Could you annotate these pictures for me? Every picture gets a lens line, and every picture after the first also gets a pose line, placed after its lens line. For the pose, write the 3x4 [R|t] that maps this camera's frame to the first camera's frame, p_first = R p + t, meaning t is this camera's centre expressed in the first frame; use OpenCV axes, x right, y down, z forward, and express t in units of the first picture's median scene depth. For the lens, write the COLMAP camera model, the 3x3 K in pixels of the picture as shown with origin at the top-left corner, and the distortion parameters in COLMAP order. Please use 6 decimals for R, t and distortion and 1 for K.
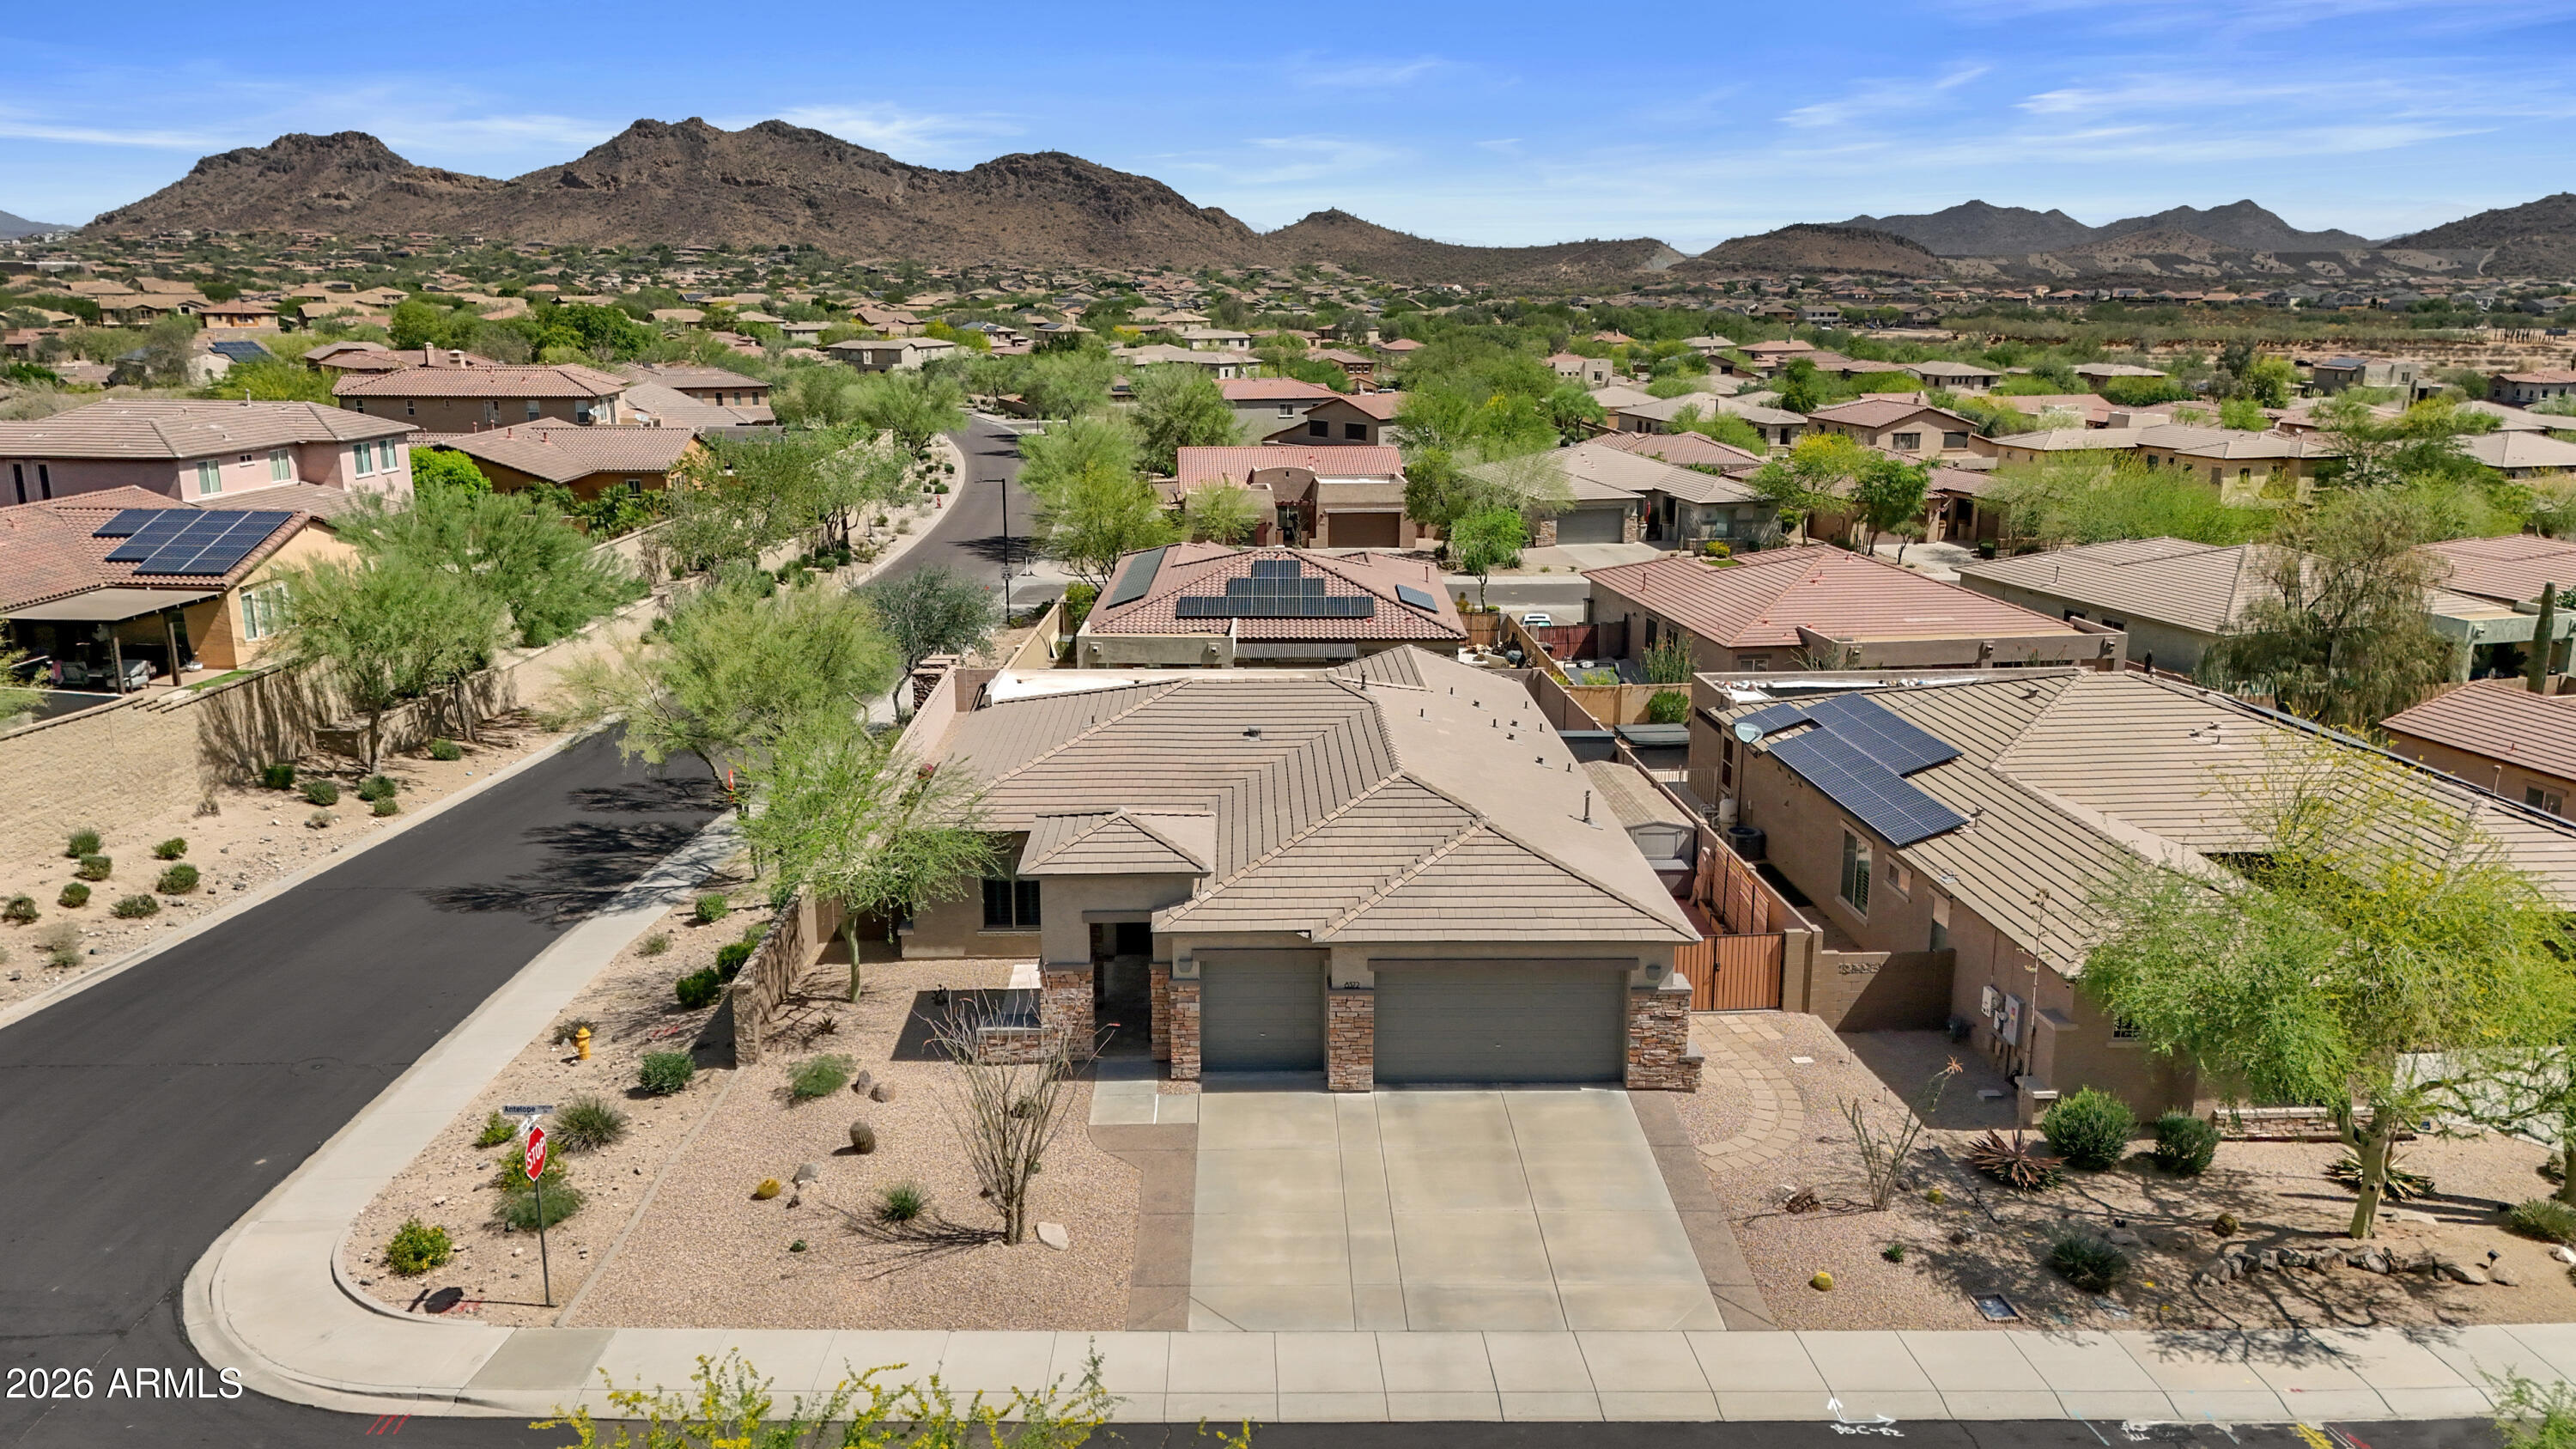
lens RADIAL K [[1888.2, 0, 1288.0], [0, 1888.2, 724.5], [0, 0, 1]] dist [0.085020, -0.048194]
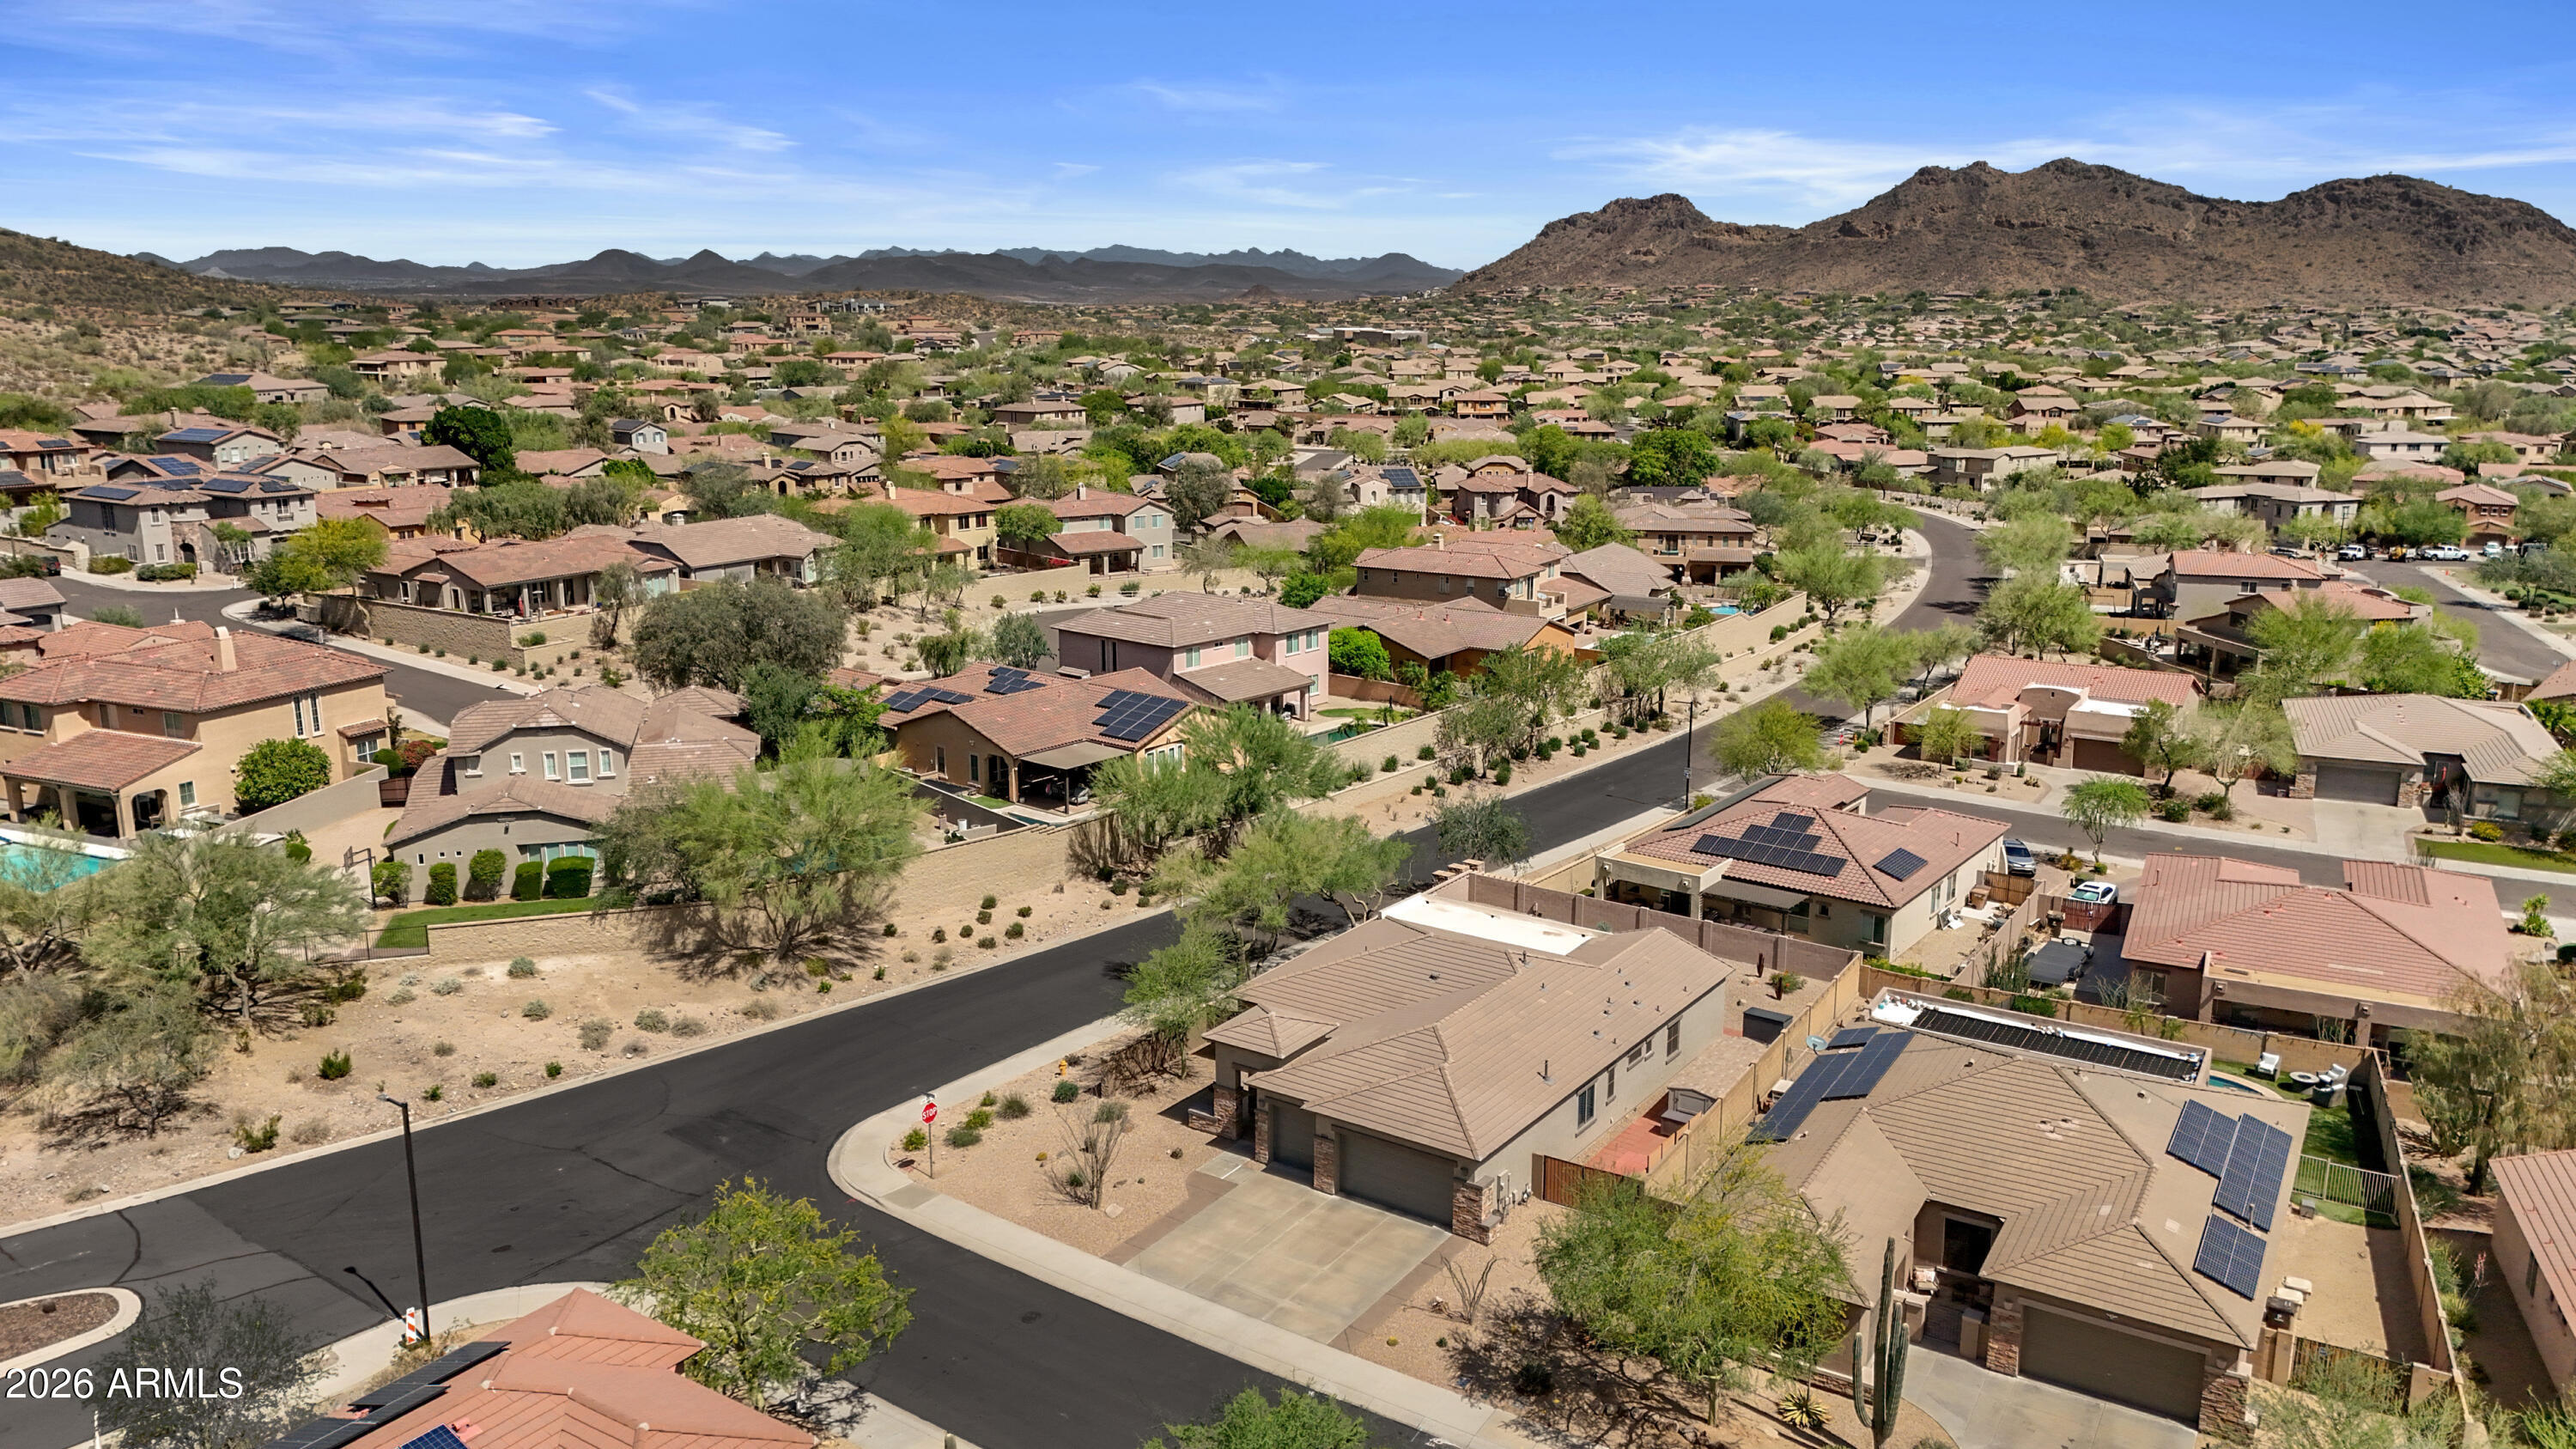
lens RADIAL K [[1885.7, 0, 1291.8], [0, 1885.7, 724.4], [0, 0, 1]] dist [0.087648, -0.059096]
pose [[0.806545, 0.129892, -0.576727, 0.184681], [-0.138377, 0.989942, 0.029438, -0.056465], [0.574750, 0.056063, 0.816406, -0.103121]]
